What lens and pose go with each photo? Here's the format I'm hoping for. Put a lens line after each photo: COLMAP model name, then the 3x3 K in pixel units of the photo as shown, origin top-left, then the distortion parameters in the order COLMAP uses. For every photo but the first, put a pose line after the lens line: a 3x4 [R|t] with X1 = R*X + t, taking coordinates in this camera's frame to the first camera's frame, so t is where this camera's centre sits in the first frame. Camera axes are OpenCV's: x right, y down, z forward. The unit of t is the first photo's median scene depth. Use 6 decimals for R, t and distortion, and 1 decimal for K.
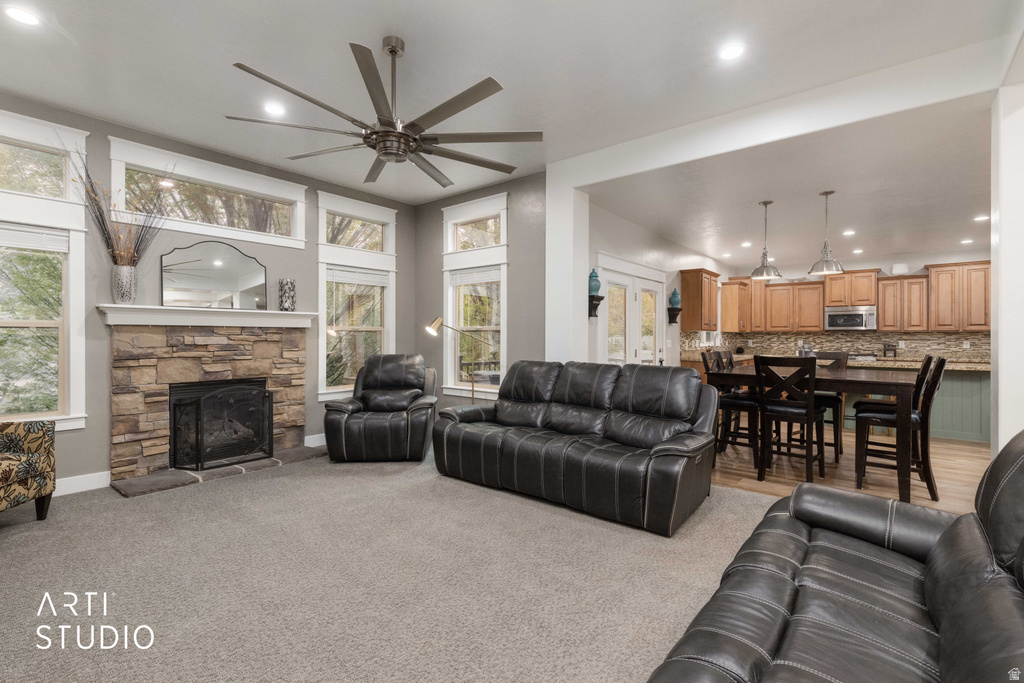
lens RADIAL K [[472.5, 0, 517.4], [0, 472.5, 337.9], [0, 0, 1]] dist [0.007996, 0.000155]
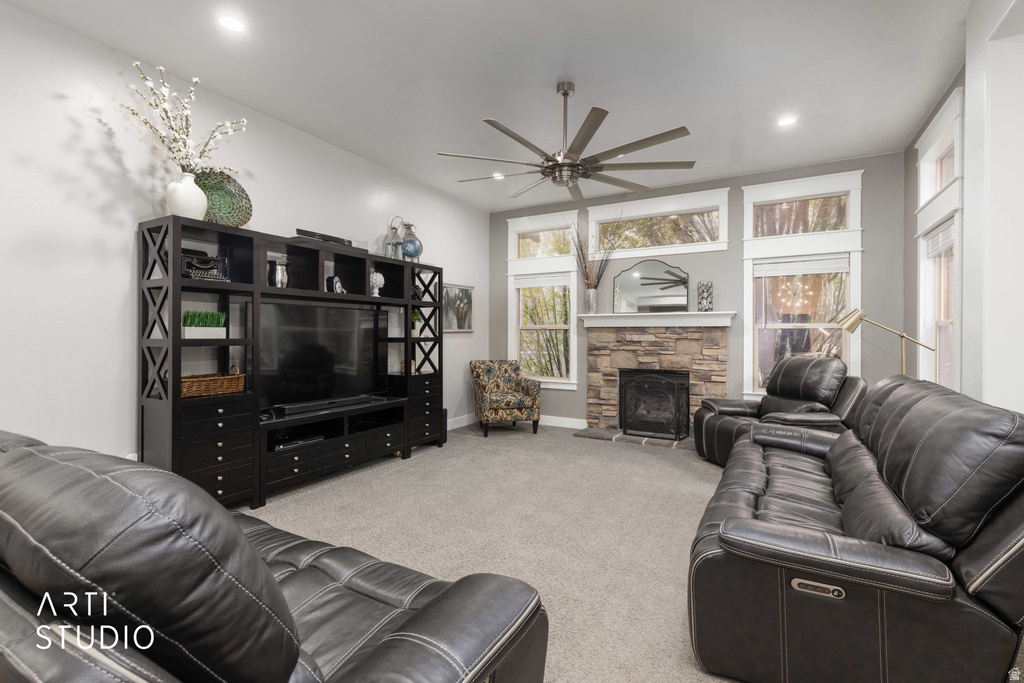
lens RADIAL K [[472.5, 0, 516.8], [0, 472.5, 337.3], [0, 0, 1]] dist [0.007996, 0.000155]
pose [[0.156435, 0.000718, -0.987688, 0.596880], [-0.008400, 0.999965, -0.000604, 0.007837], [0.987653, 0.008391, 0.156435, 0.479417]]
